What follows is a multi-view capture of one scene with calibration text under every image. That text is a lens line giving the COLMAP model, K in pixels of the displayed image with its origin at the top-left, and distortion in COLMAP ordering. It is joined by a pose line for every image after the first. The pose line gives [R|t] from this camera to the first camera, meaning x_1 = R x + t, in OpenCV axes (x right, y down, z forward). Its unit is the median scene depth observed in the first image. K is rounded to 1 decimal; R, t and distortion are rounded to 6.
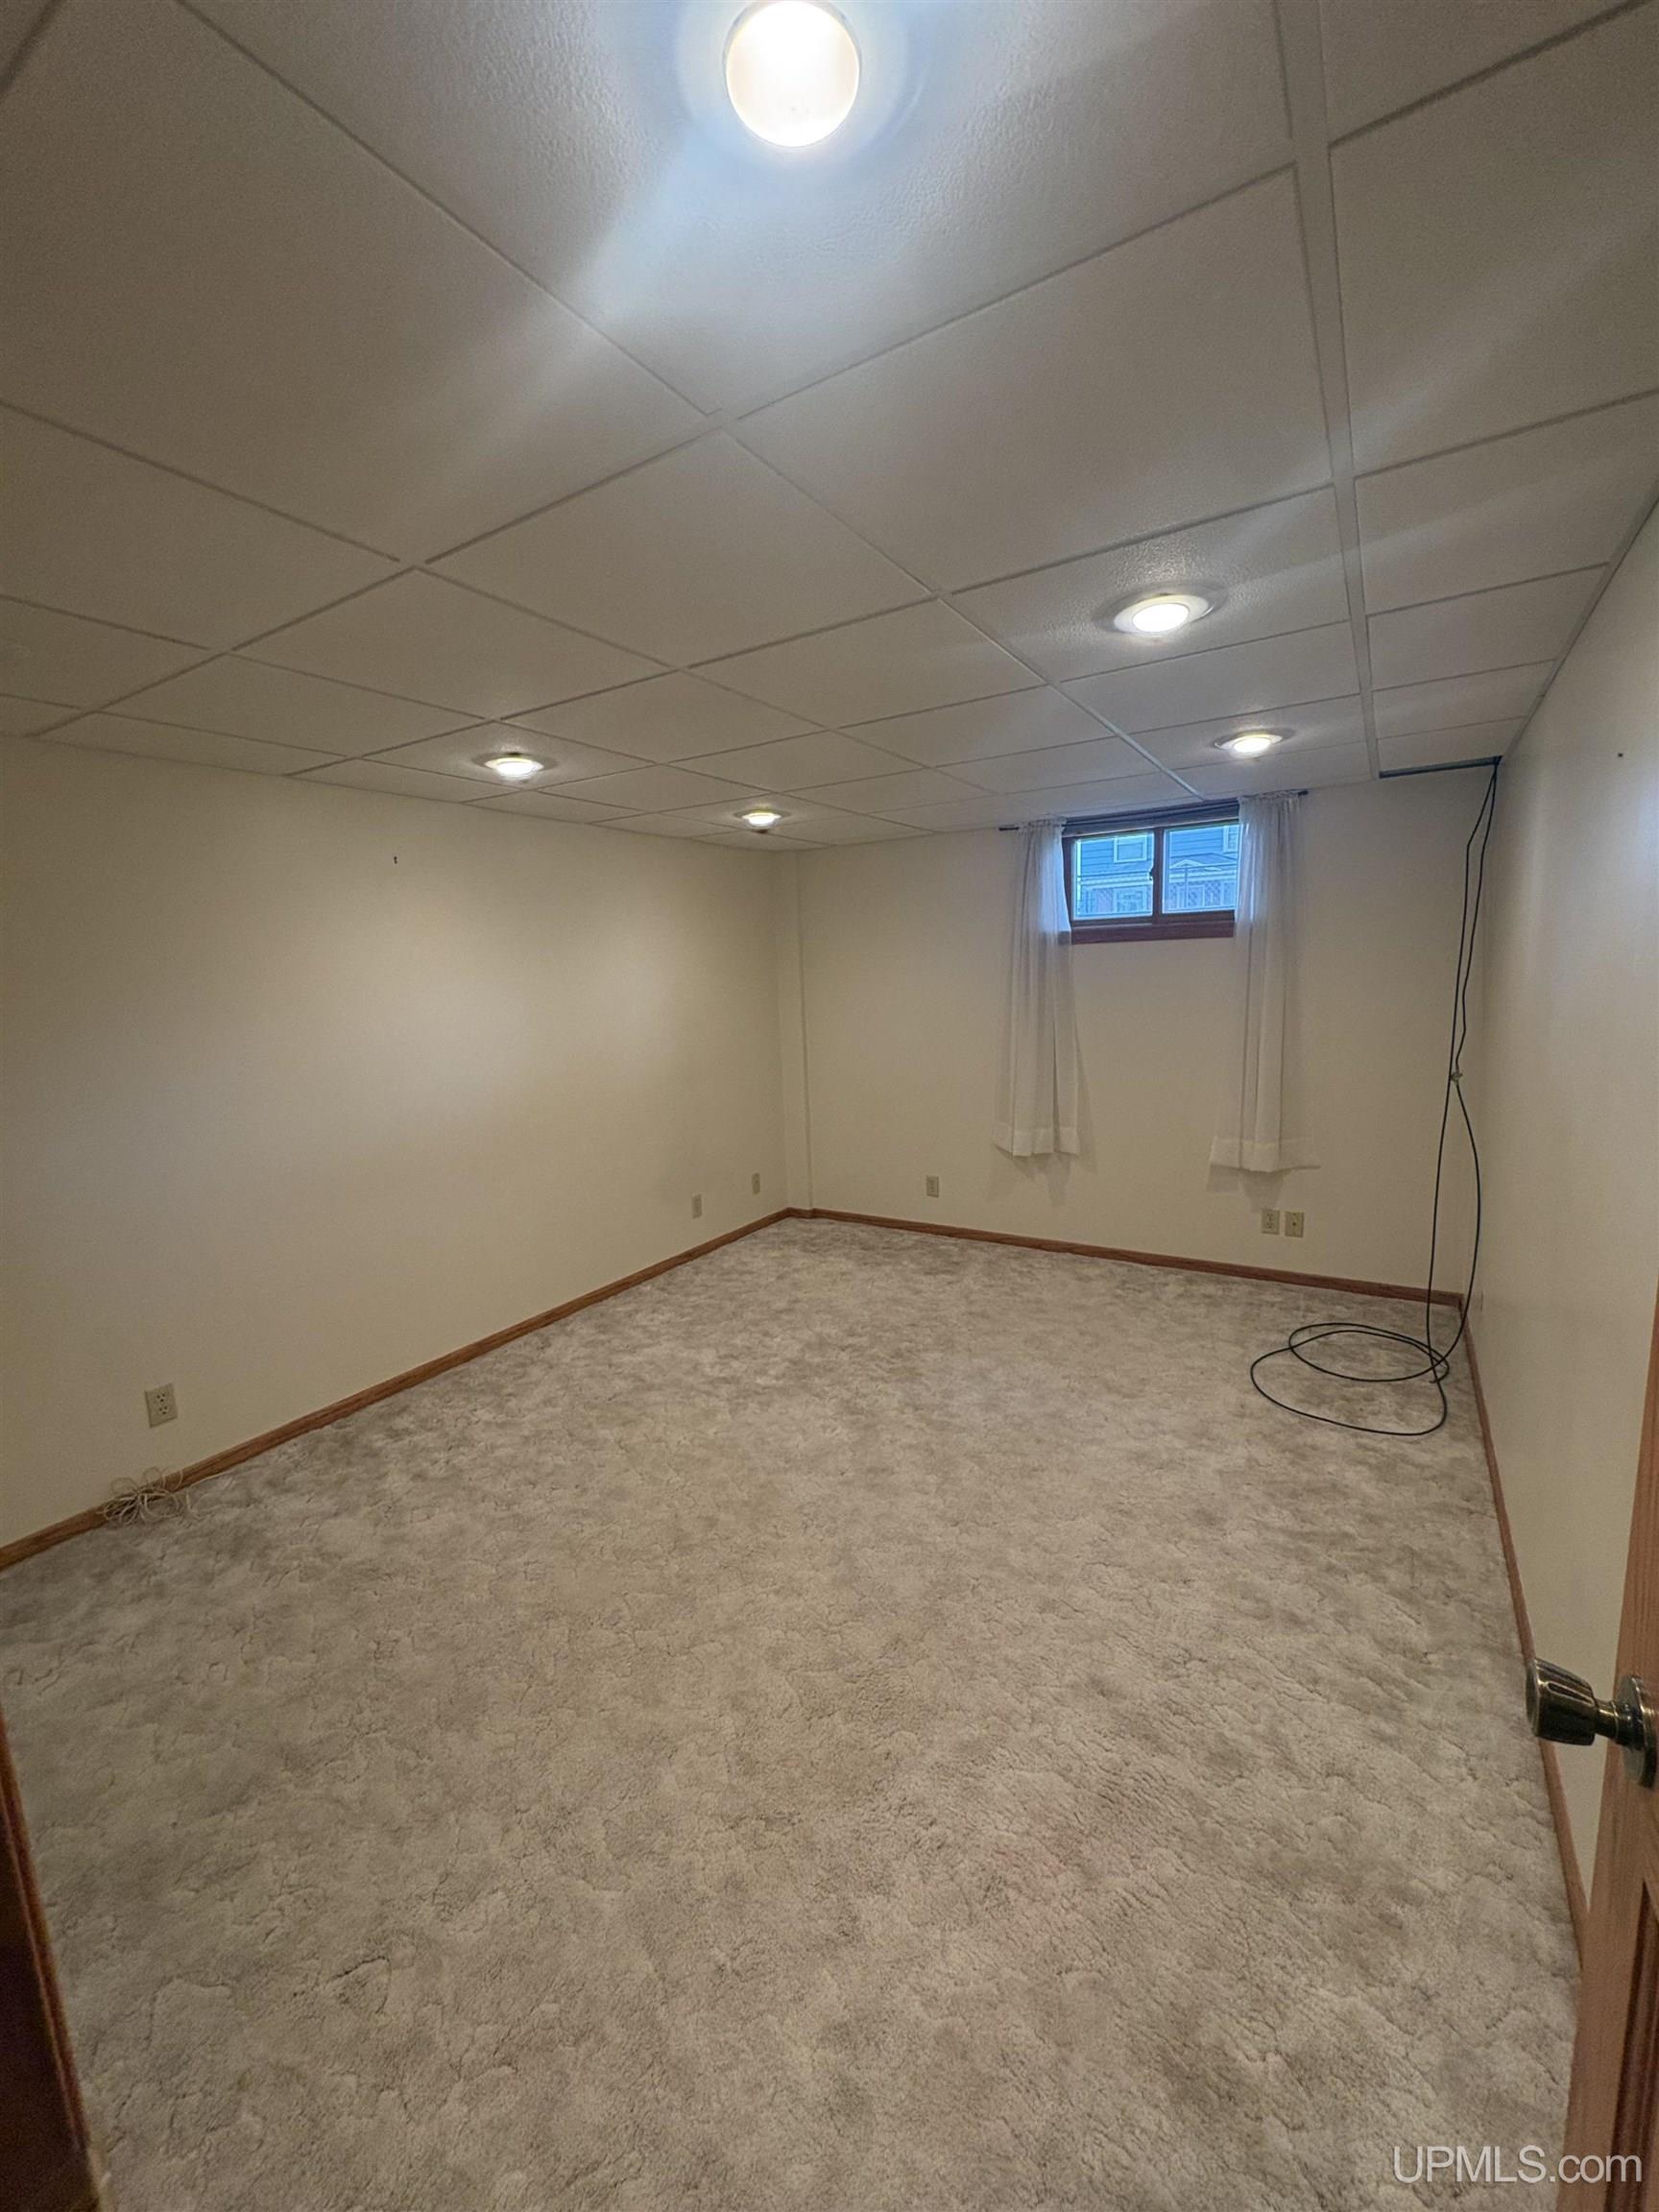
lens RADIAL K [[885.6, 0, 832.1], [0, 885.6, 1110.0], [0, 0, 1]] dist [-0.008322, -0.000129]
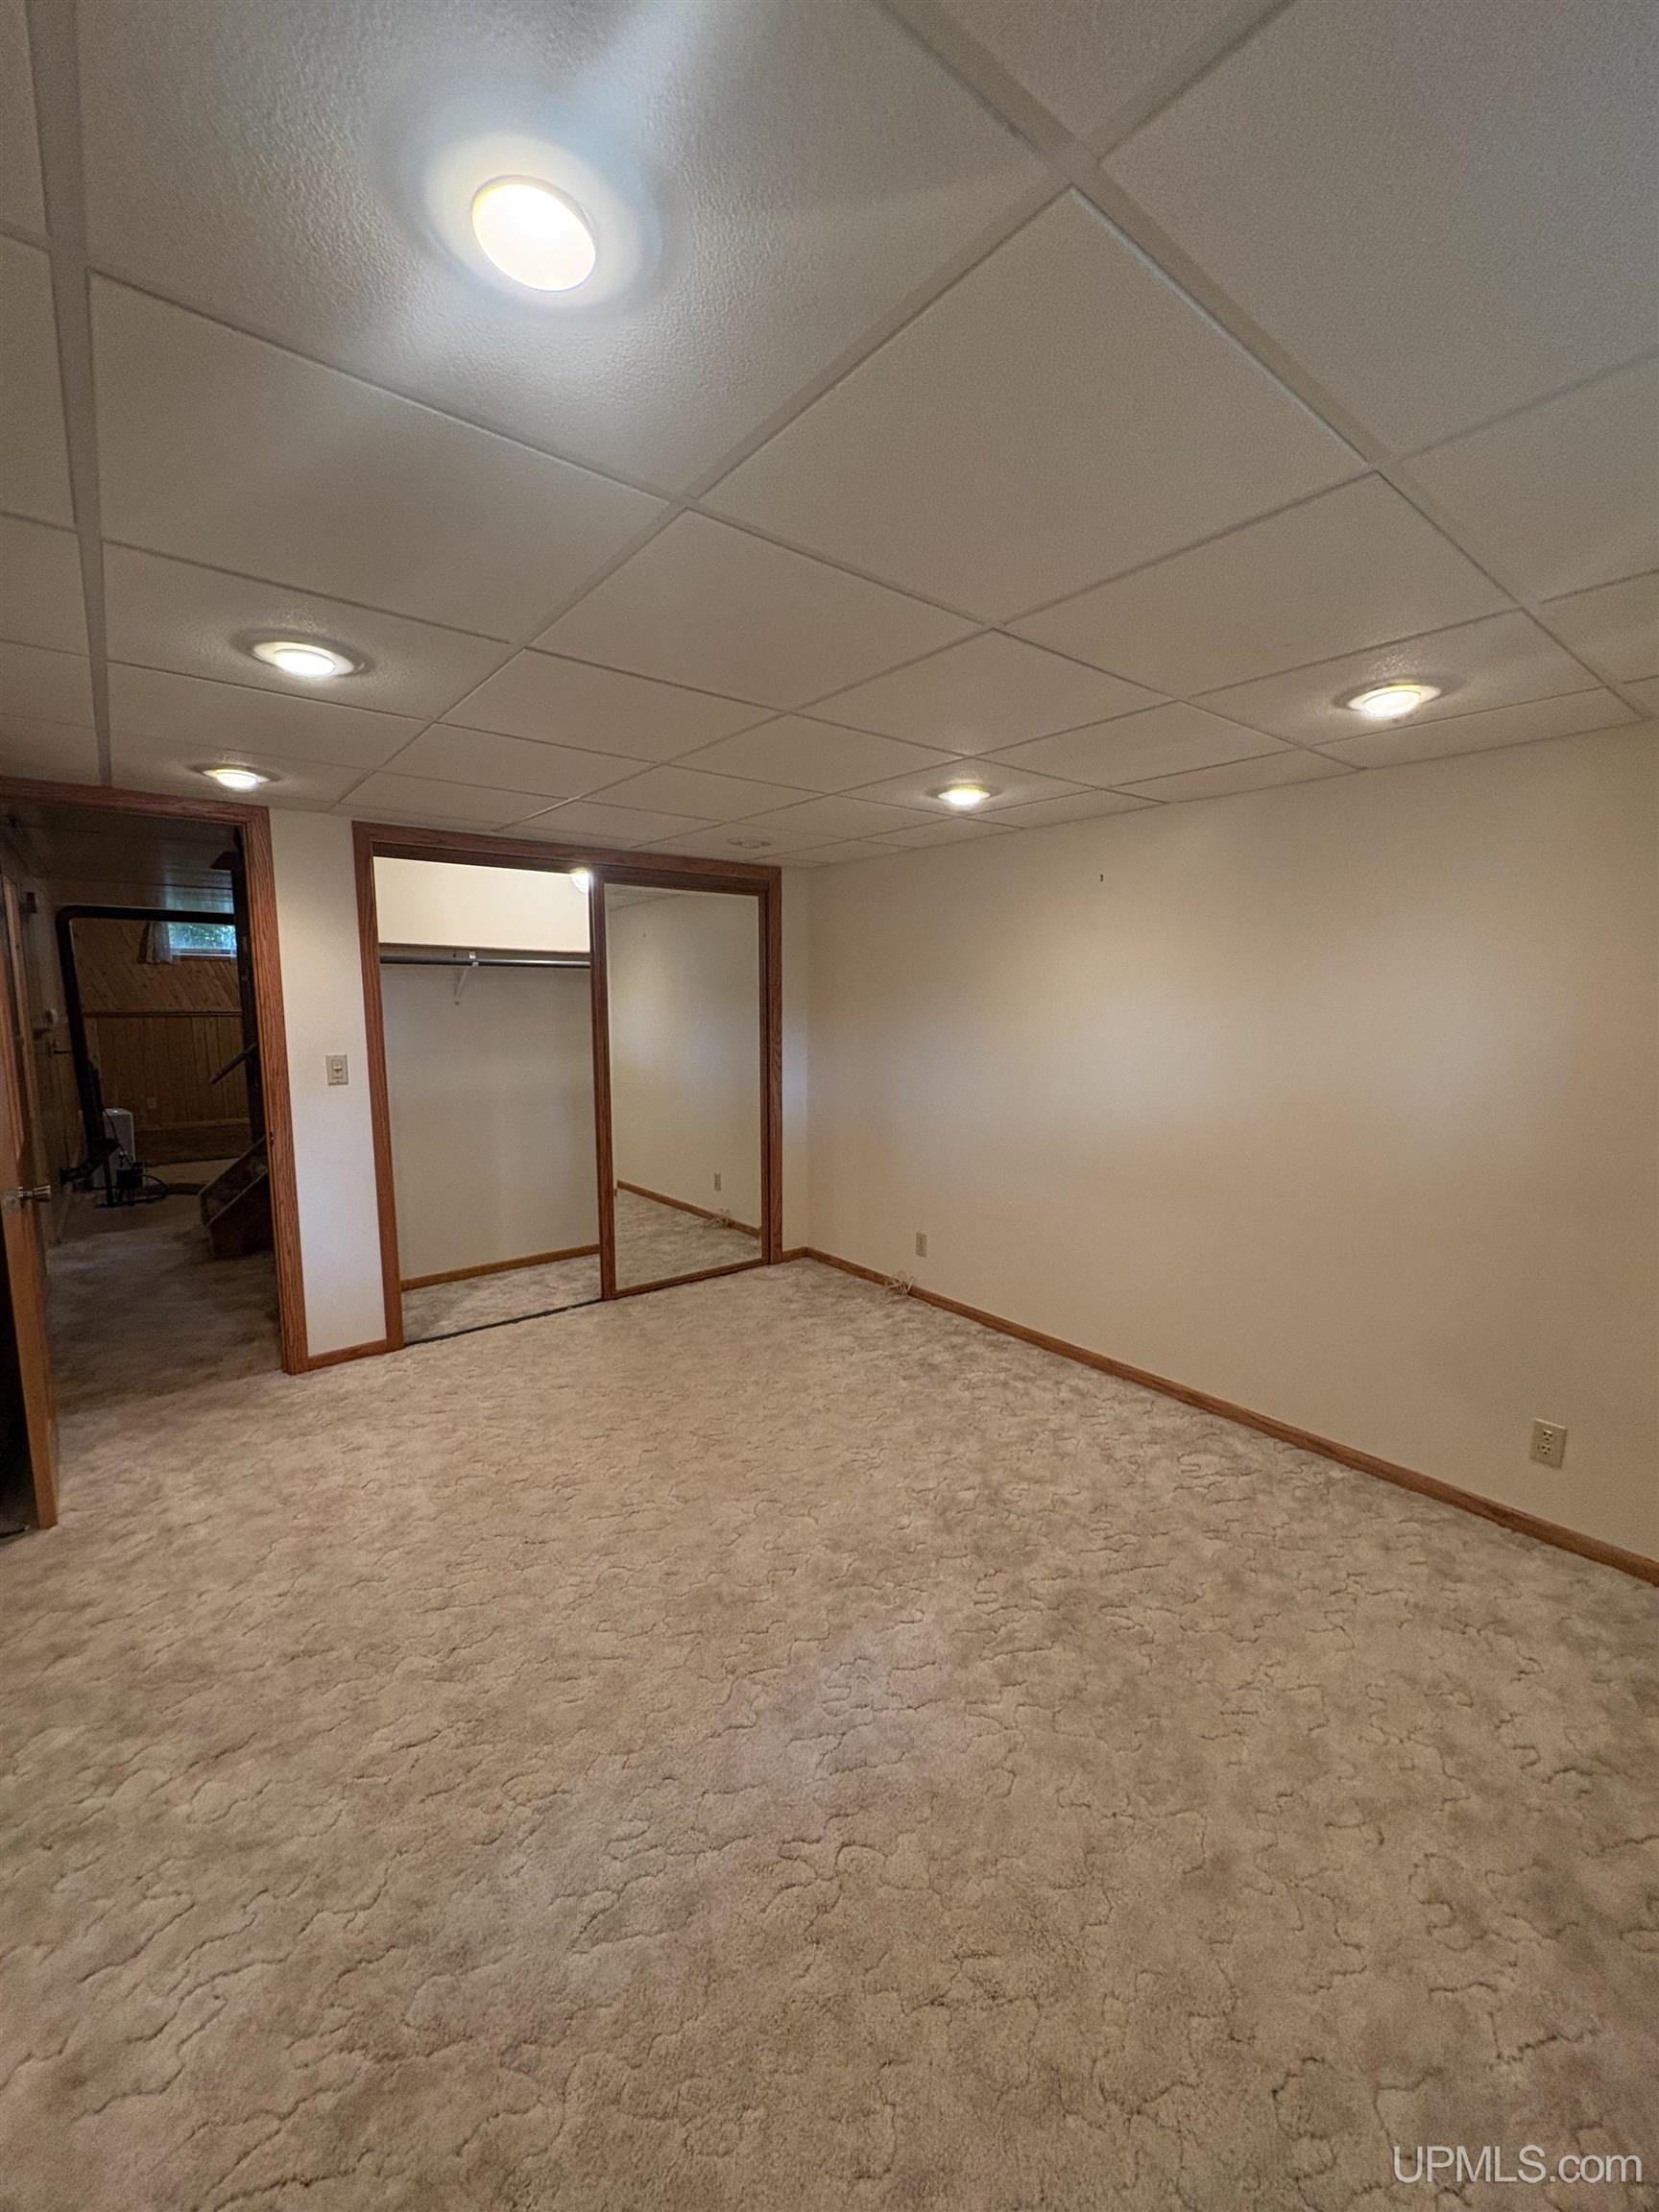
lens RADIAL K [[885.6, 0, 840.6], [0, 885.6, 1116.1], [0, 0, 1]] dist [-0.008322, -0.000129]
pose [[-0.329613, 0.159976, -0.930464, 0.640560], [-0.149583, 0.964242, 0.218773, -0.190092], [0.932191, 0.211291, -0.293897, 1.072267]]
